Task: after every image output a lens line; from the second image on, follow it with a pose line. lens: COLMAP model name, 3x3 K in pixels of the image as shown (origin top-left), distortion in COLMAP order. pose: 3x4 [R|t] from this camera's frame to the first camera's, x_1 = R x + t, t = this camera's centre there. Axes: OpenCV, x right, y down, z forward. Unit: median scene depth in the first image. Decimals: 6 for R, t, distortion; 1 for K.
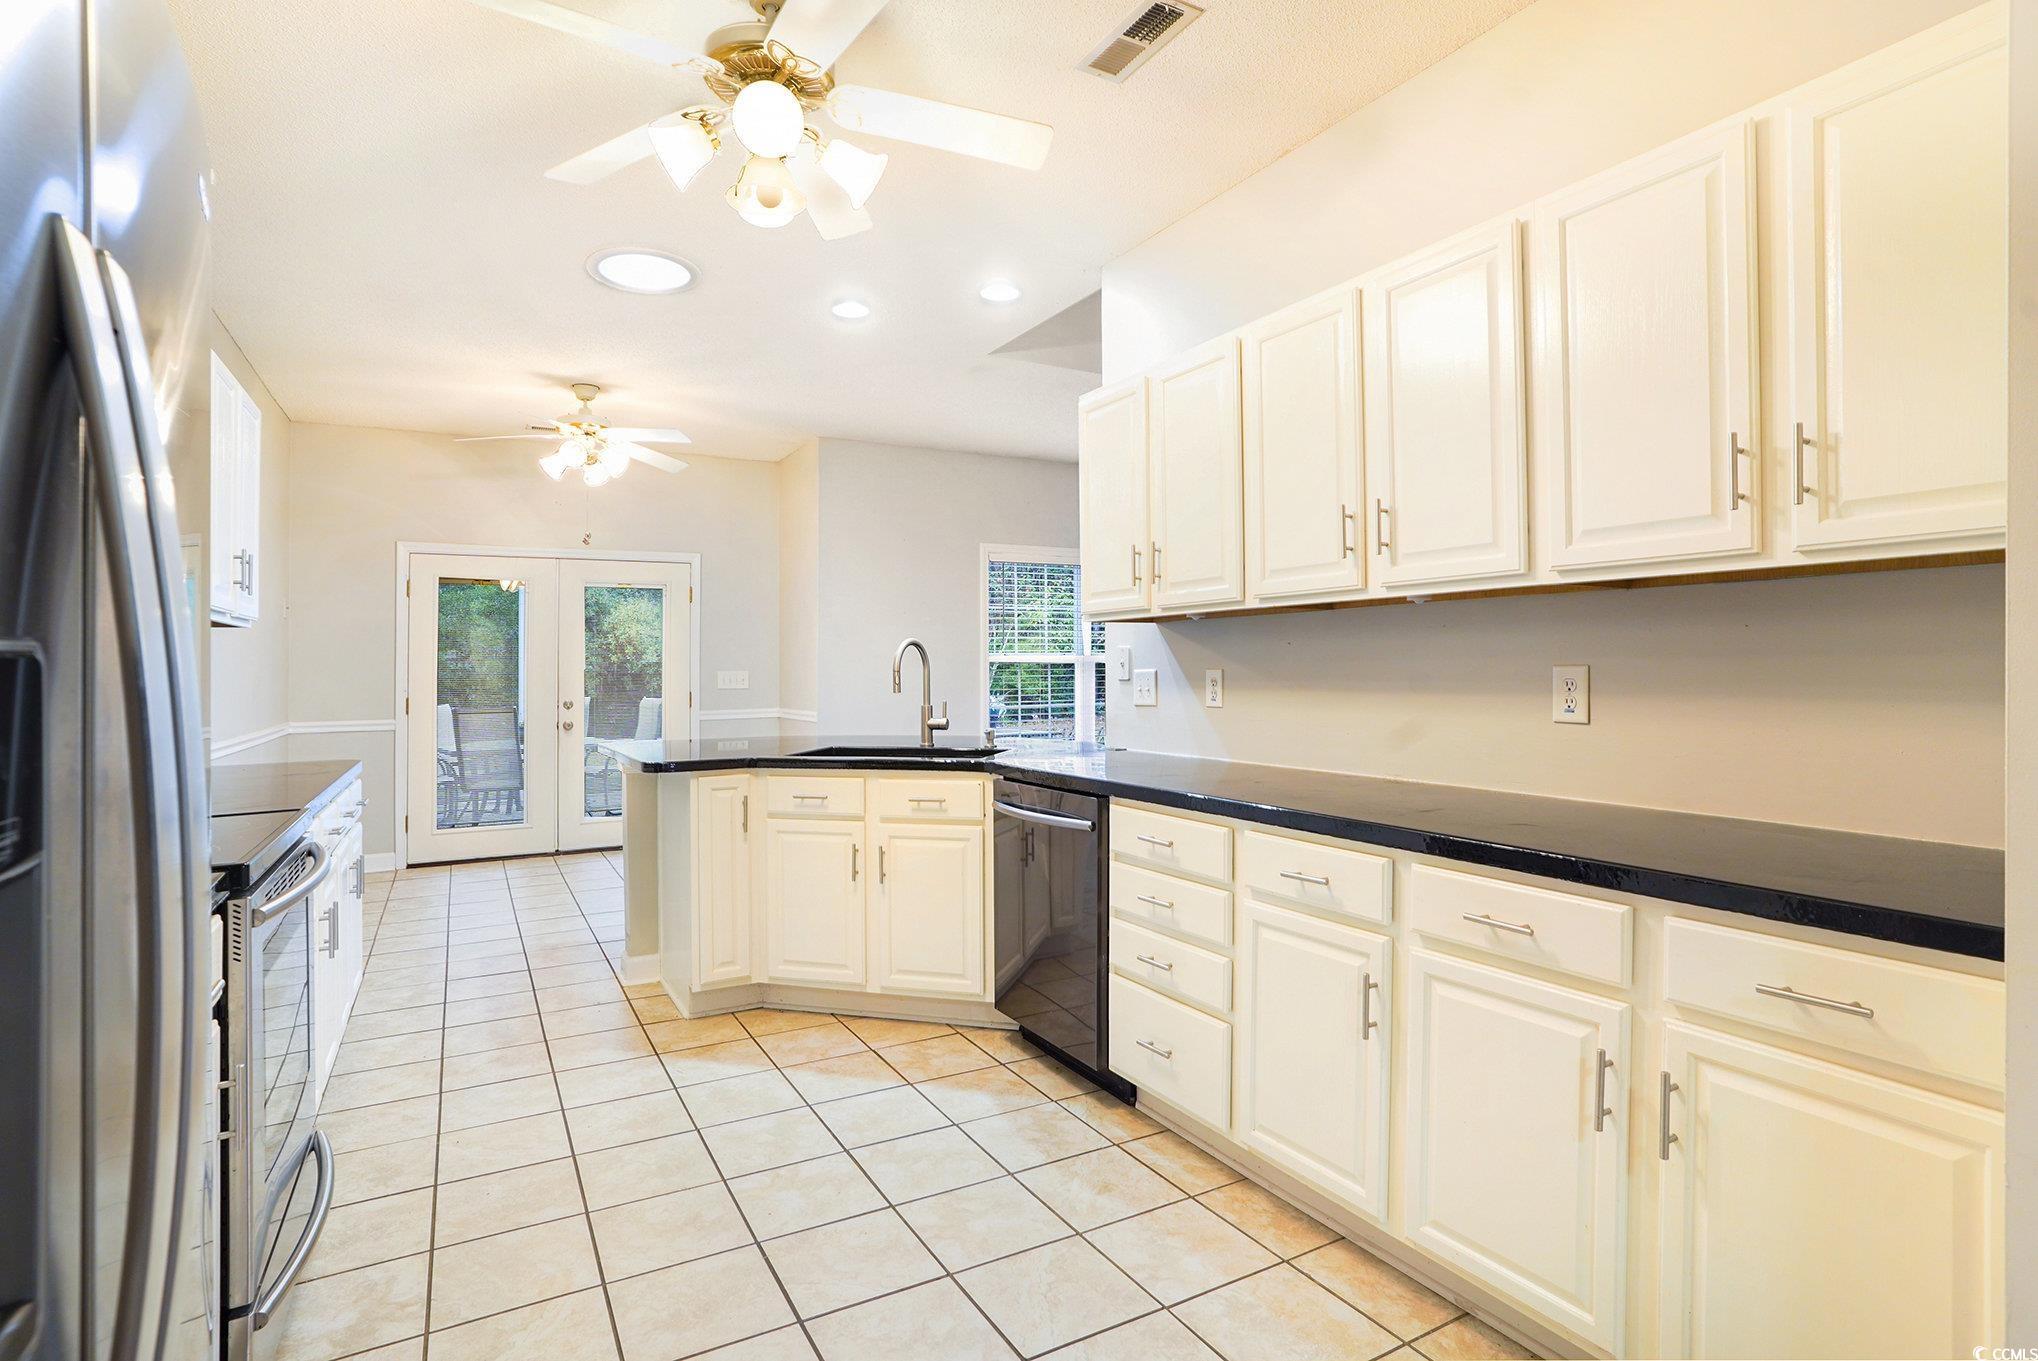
lens RADIAL K [[1024.1, 0, 1017.8], [0, 1024.1, 679.7], [0, 0, 1]] dist [-0.038045, 0.002952]
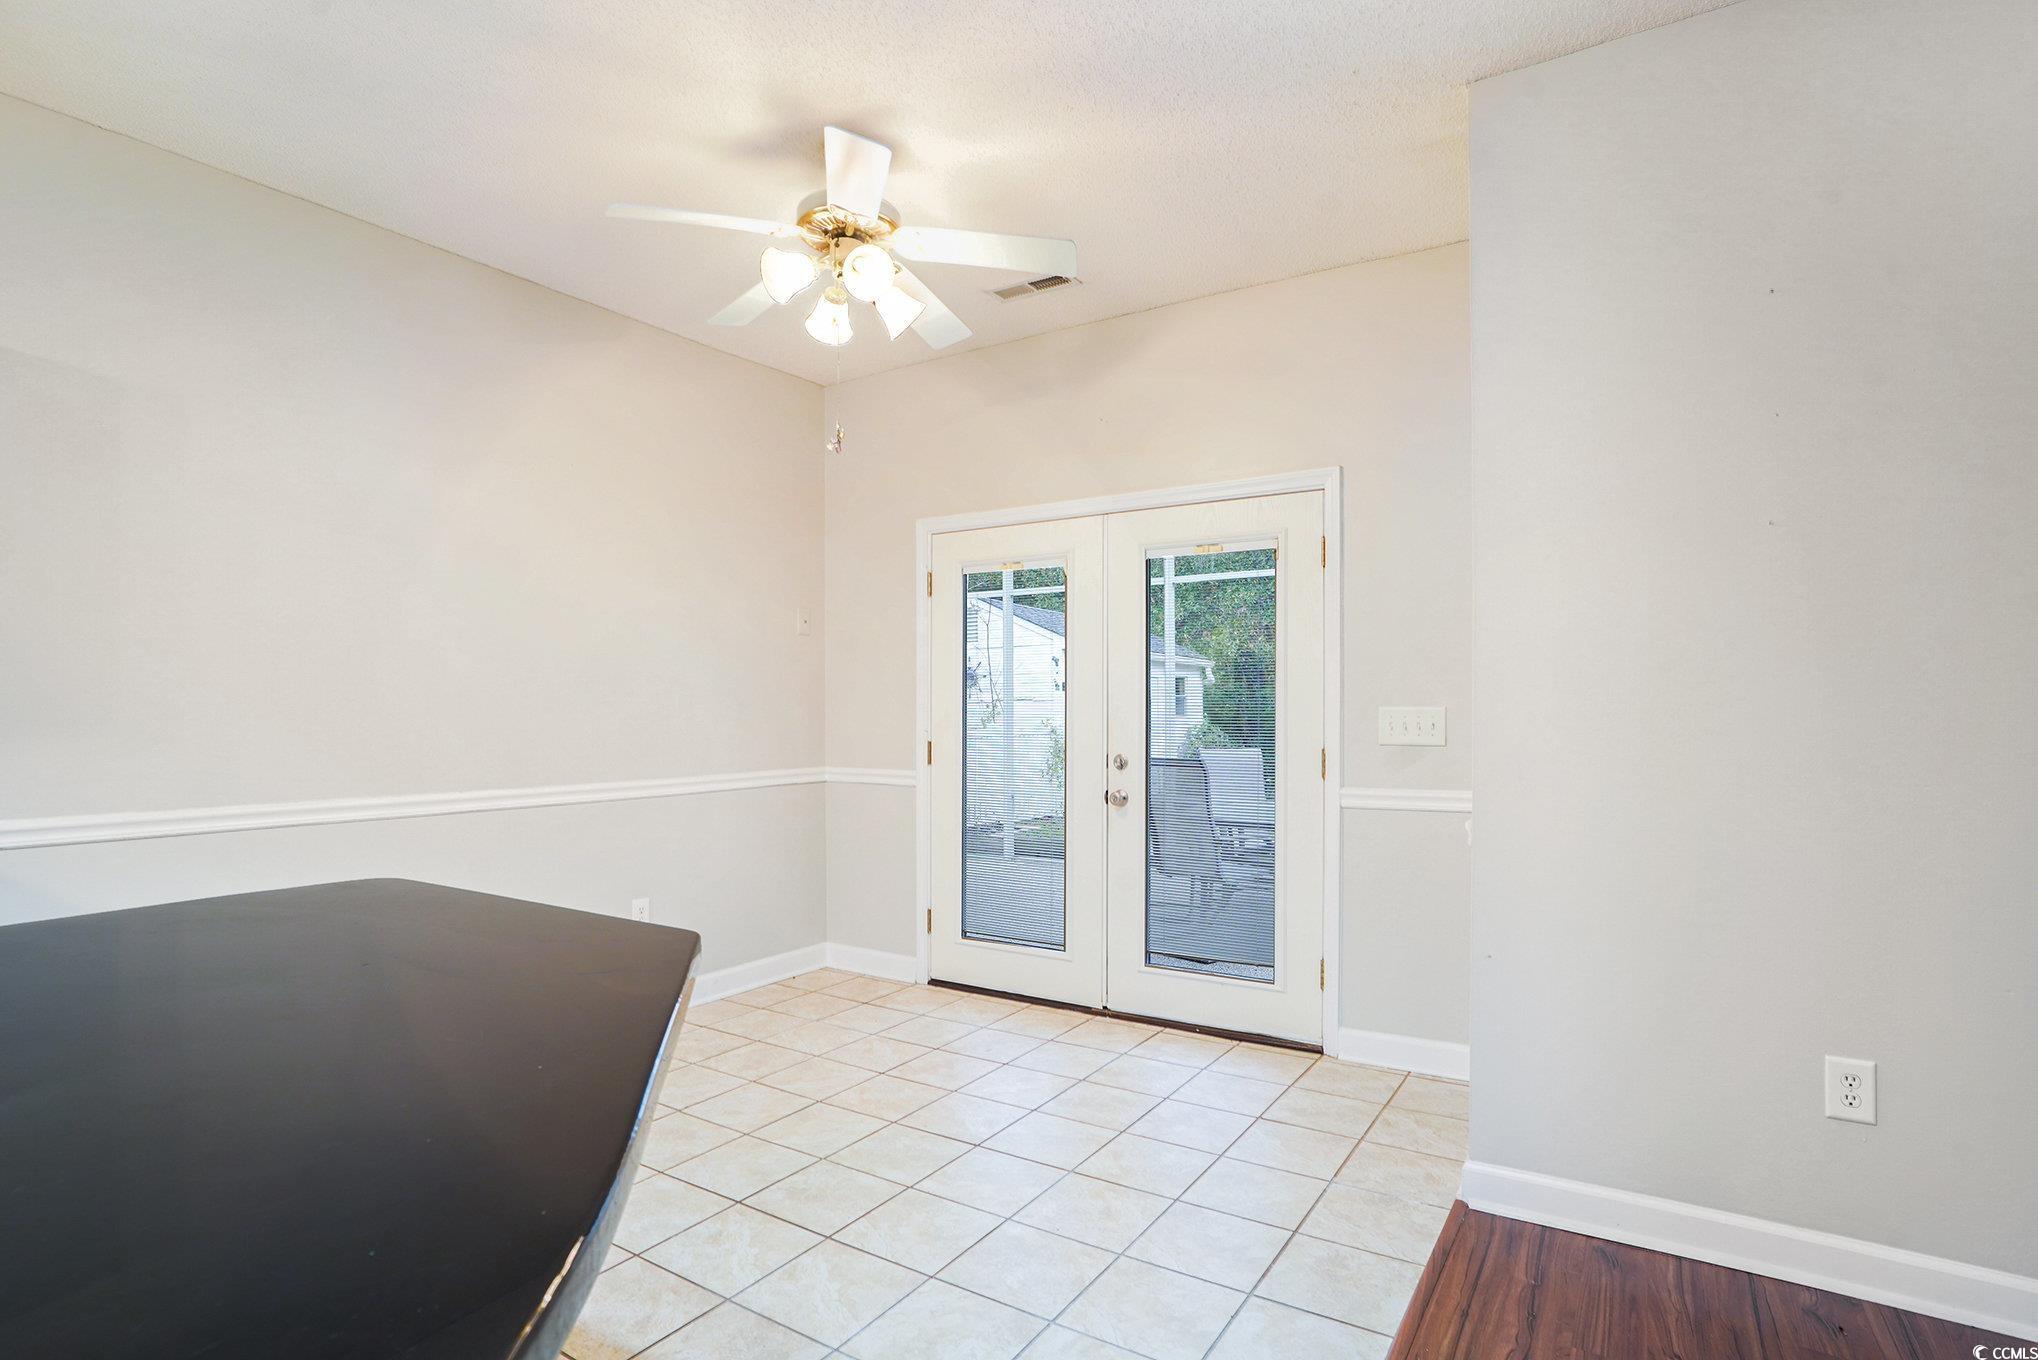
lens RADIAL K [[1024.1, 0, 1019.9], [0, 1024.1, 685.8], [0, 0, 1]] dist [-0.038045, 0.002952]
pose [[0.486568, -0.000785, -0.873642, 0.040952], [-0.006247, 0.999971, -0.004377, -0.016371], [0.873620, 0.007587, 0.486549, 0.666656]]
